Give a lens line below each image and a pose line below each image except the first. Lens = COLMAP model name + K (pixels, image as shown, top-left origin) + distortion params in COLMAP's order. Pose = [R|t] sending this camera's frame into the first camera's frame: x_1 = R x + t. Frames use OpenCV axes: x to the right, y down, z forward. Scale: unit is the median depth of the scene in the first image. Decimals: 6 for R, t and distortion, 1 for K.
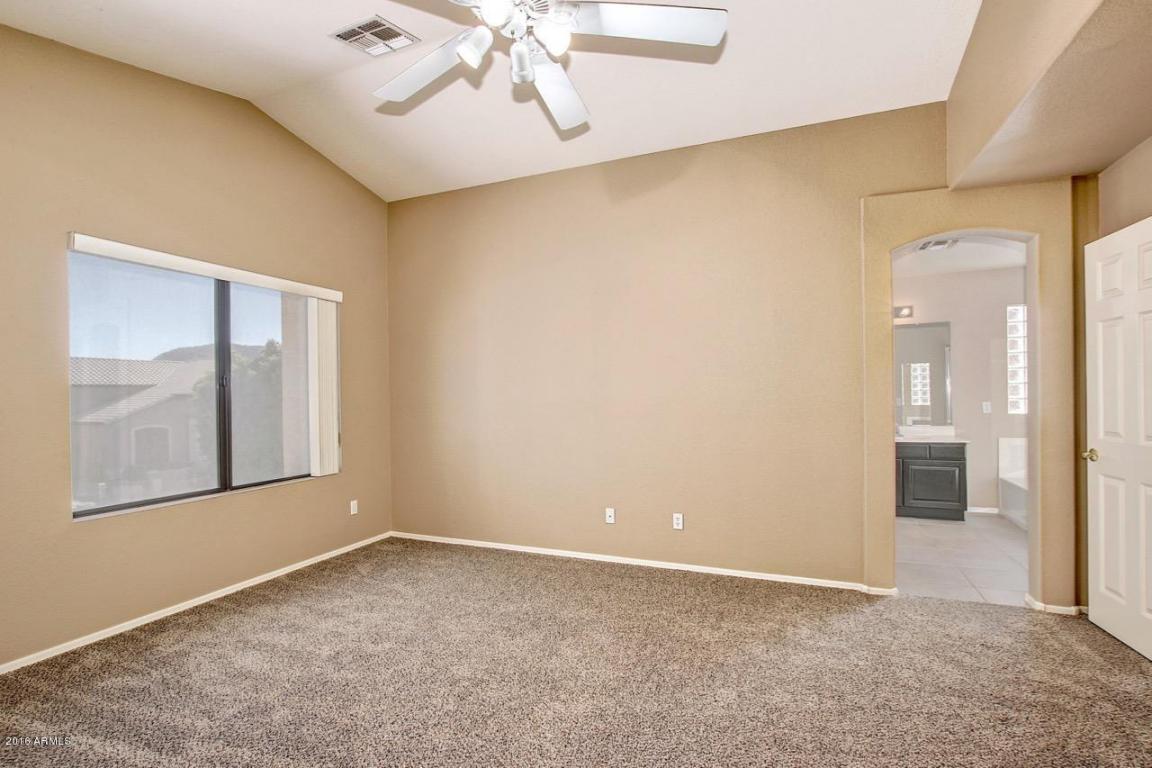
lens RADIAL K [[539.4, 0, 572.8], [0, 539.4, 393.1], [0, 0, 1]] dist [-0.027303, 0.001618]
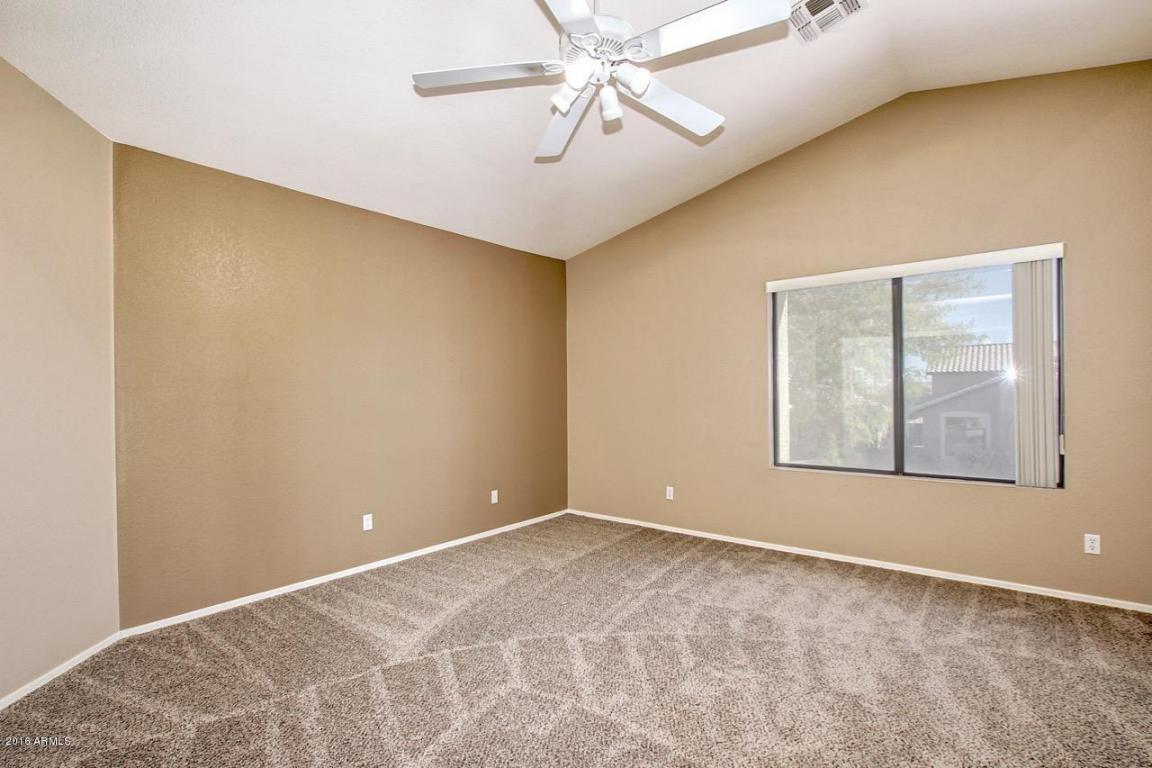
lens RADIAL K [[539.4, 0, 572.8], [0, 539.4, 393.1], [0, 0, 1]] dist [-0.027303, 0.001618]
pose [[-0.300779, 0.013834, -0.953594, 0.600757], [0.013794, 0.999853, 0.010154, 0.000332], [0.953594, -0.010100, -0.300926, 0.758988]]
